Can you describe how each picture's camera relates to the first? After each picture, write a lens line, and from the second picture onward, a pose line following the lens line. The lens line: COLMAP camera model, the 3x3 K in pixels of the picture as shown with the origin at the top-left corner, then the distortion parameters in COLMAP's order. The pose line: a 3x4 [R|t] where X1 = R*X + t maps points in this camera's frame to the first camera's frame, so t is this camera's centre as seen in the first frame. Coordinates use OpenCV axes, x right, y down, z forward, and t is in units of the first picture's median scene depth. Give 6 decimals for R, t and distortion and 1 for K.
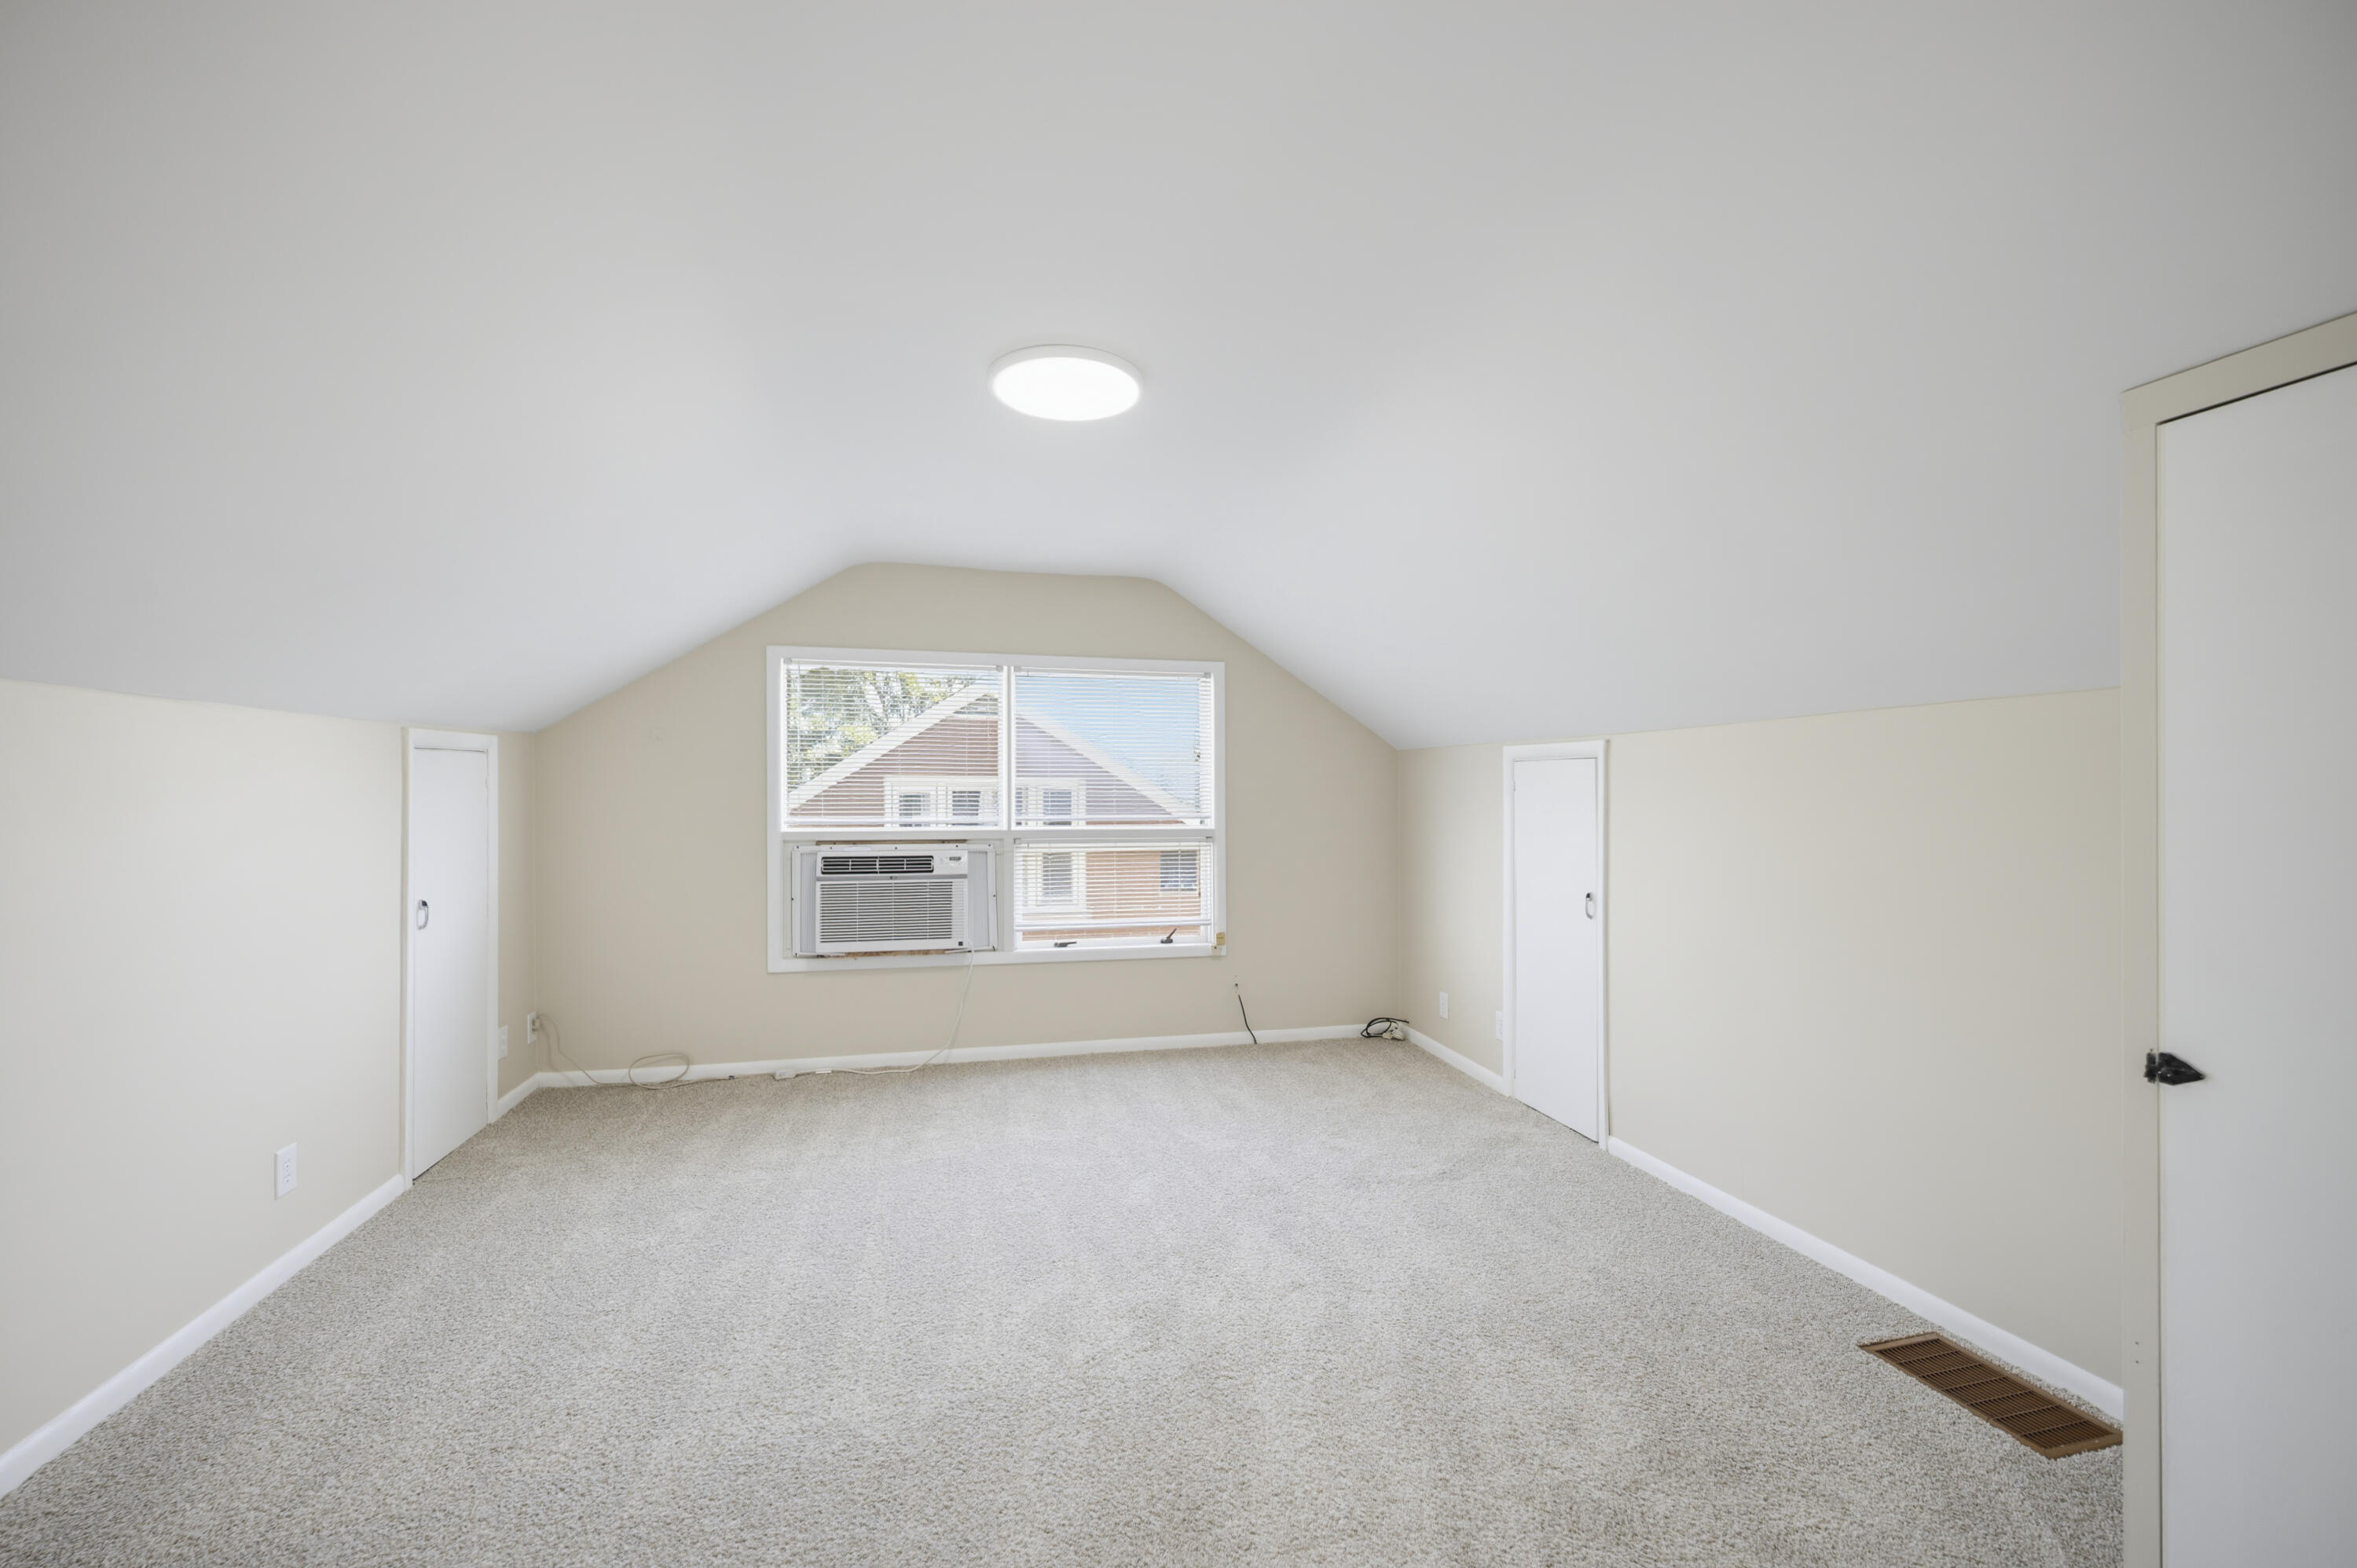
lens RADIAL K [[940.2, 0, 1176.7], [0, 940.2, 787.1], [0, 0, 1]] dist [-0.001191, -0.000201]
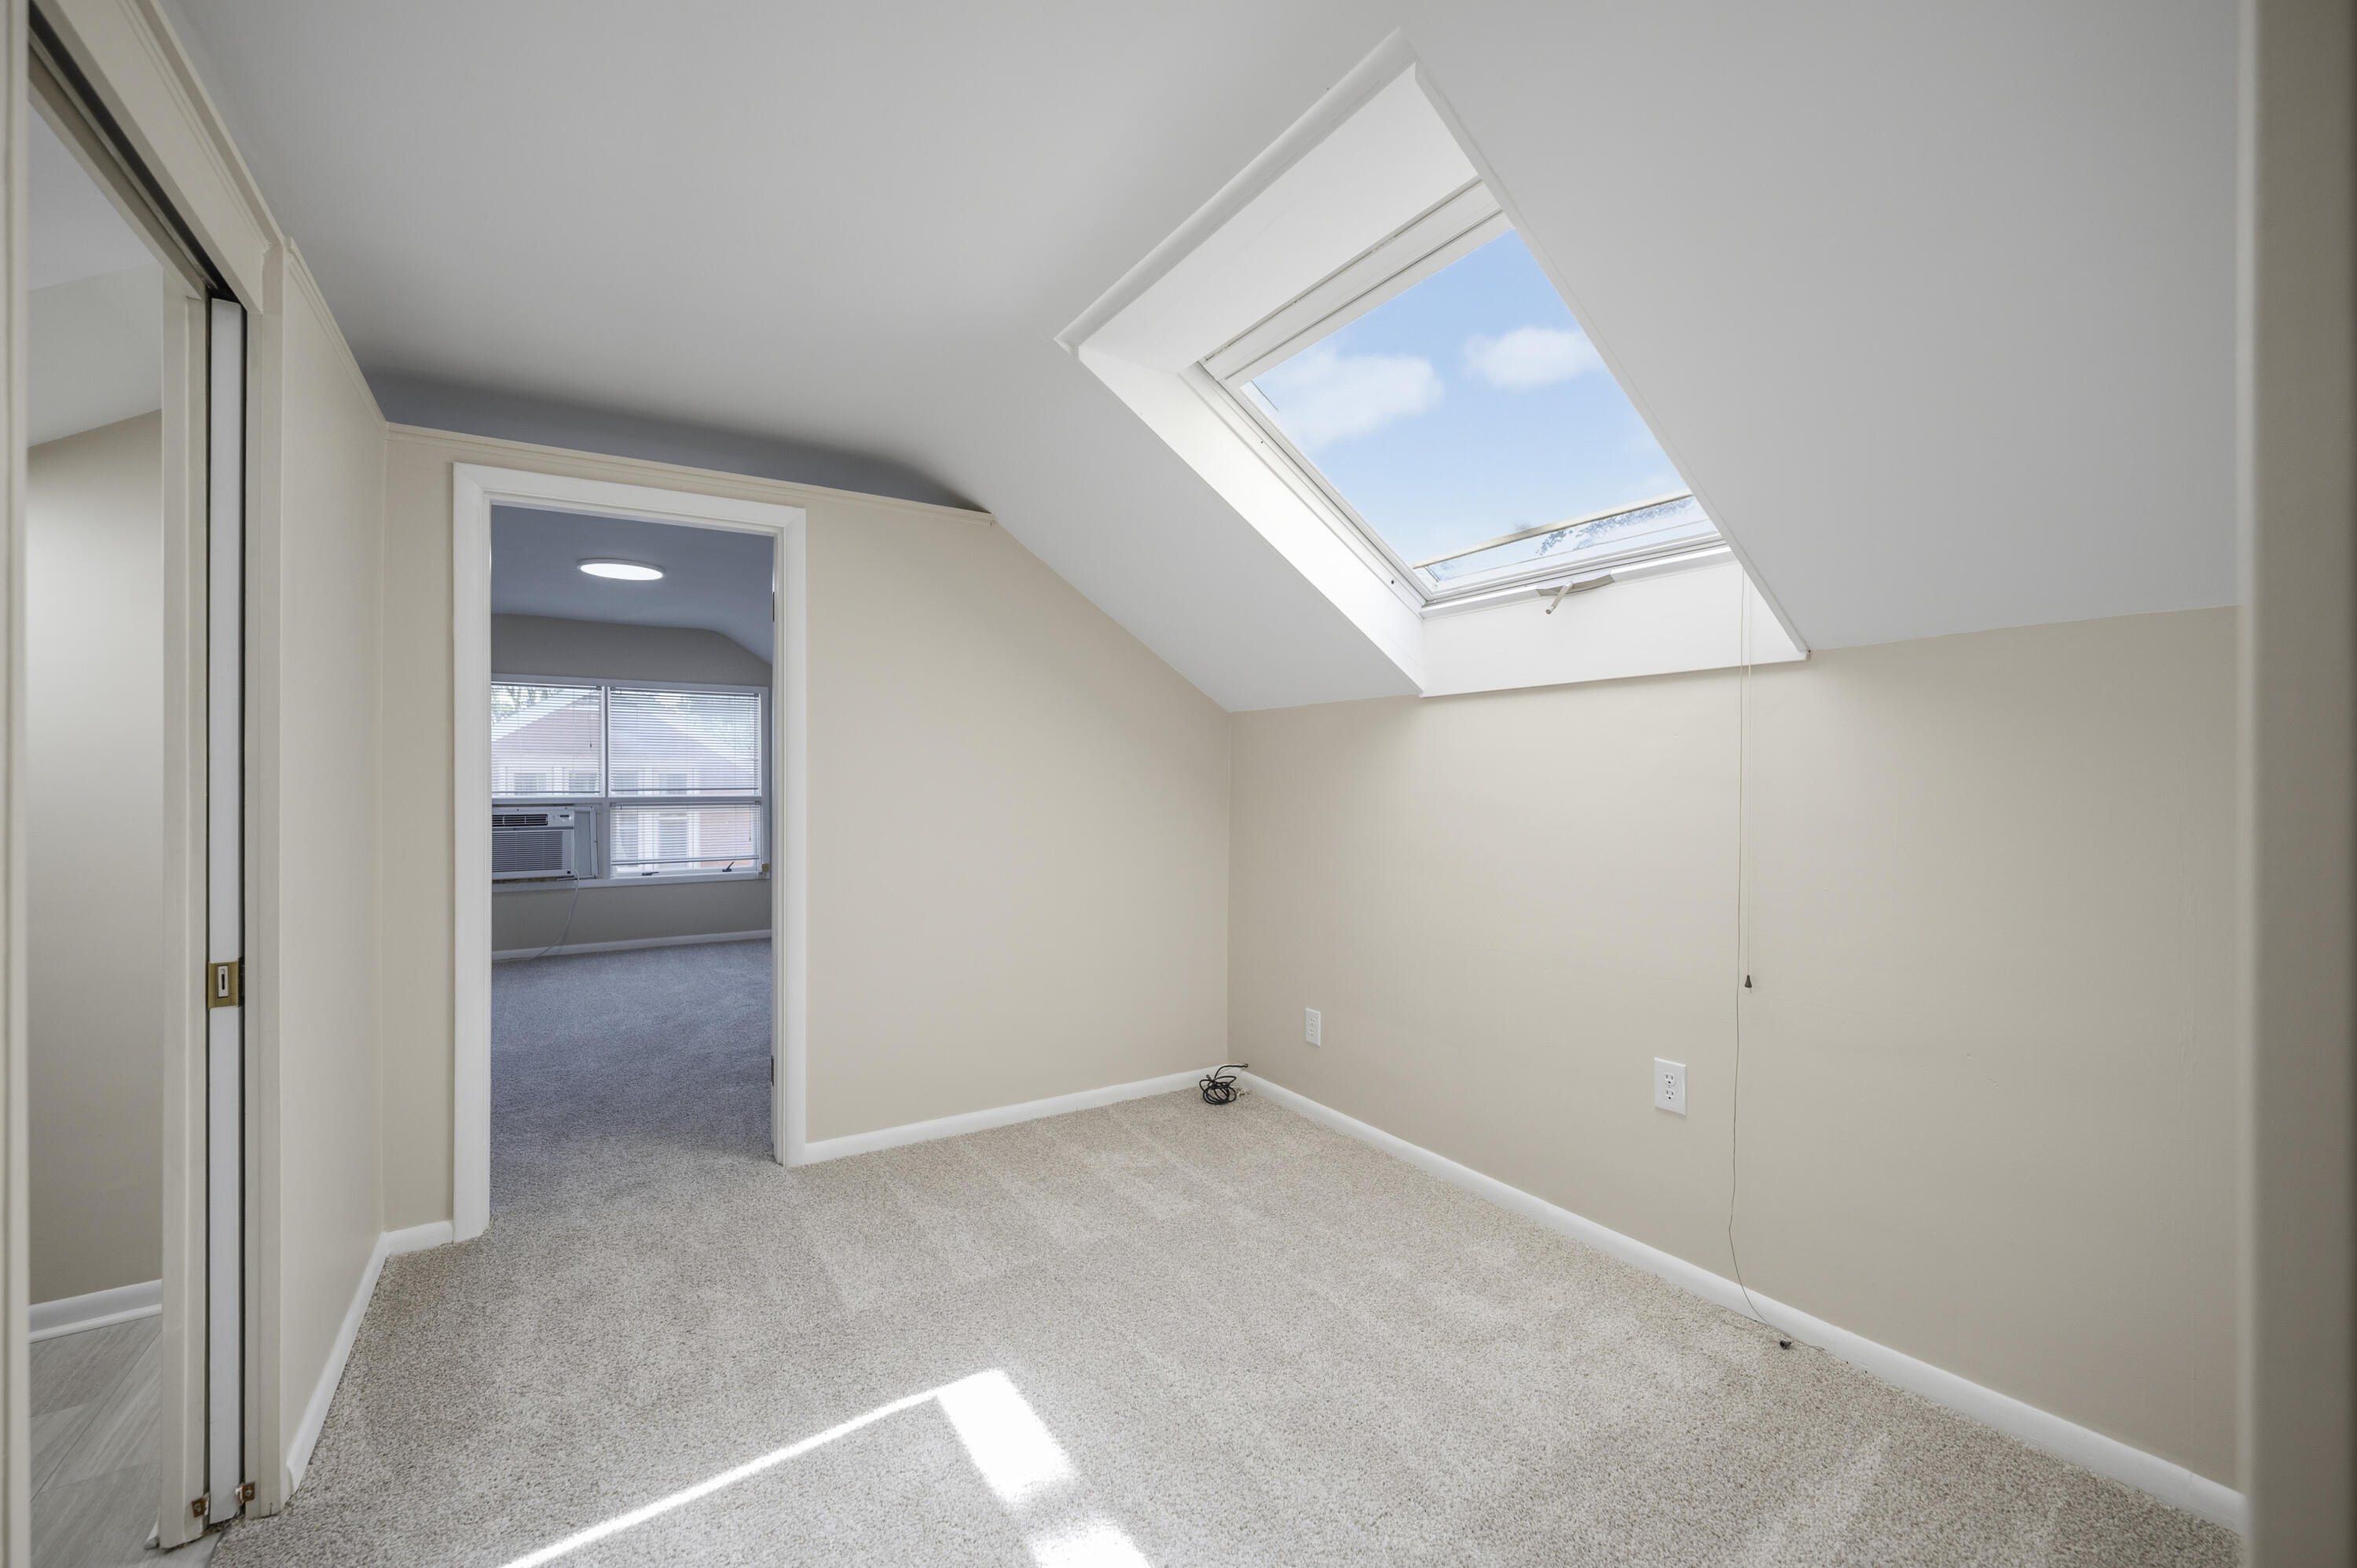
lens RADIAL K [[957.5, 0, 1169.3], [0, 957.5, 785.5], [0, 0, 1]] dist [-0.000418, -0.000024]
pose [[0.948989, -0.003582, 0.315288, 0.196361], [-0.002292, 0.999831, 0.018259, -0.002460], [-0.315300, -0.018050, 0.948820, -0.741187]]
